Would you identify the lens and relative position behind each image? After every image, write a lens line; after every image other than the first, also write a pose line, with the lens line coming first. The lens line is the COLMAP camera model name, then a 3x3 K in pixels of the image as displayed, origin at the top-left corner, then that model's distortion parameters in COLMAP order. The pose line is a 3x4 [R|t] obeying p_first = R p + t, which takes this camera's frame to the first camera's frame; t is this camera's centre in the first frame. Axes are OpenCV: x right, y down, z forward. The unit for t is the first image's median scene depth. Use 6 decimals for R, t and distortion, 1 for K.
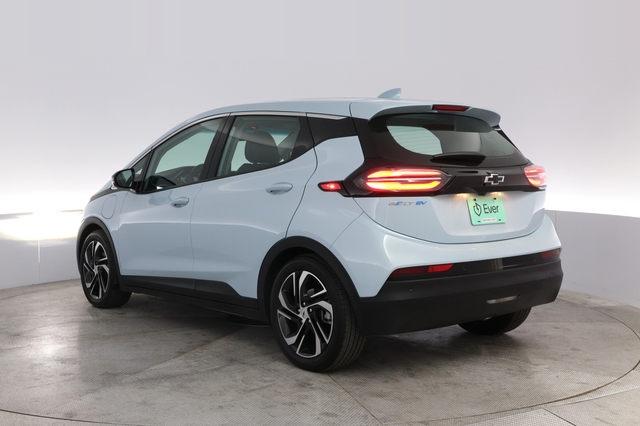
lens RADIAL K [[668.3, 0, 314.6], [0, 668.3, 217.2], [0, 0, 1]] dist [-0.032566, 0.000000]
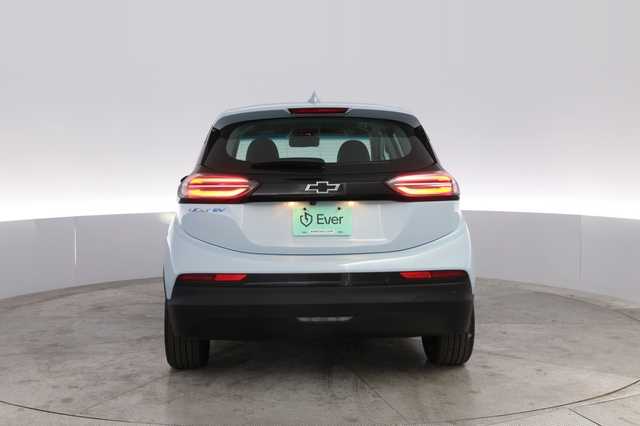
lens RADIAL K [[668.3, 0, 323.6], [0, 668.3, 214.5], [0, 0, 1]] dist [-0.032566, 0.000000]
pose [[0.878753, 0.037091, -0.475833, 0.695806], [-0.038020, 0.999247, 0.007676, -0.026021], [0.475759, 0.011346, 0.879502, 0.183854]]
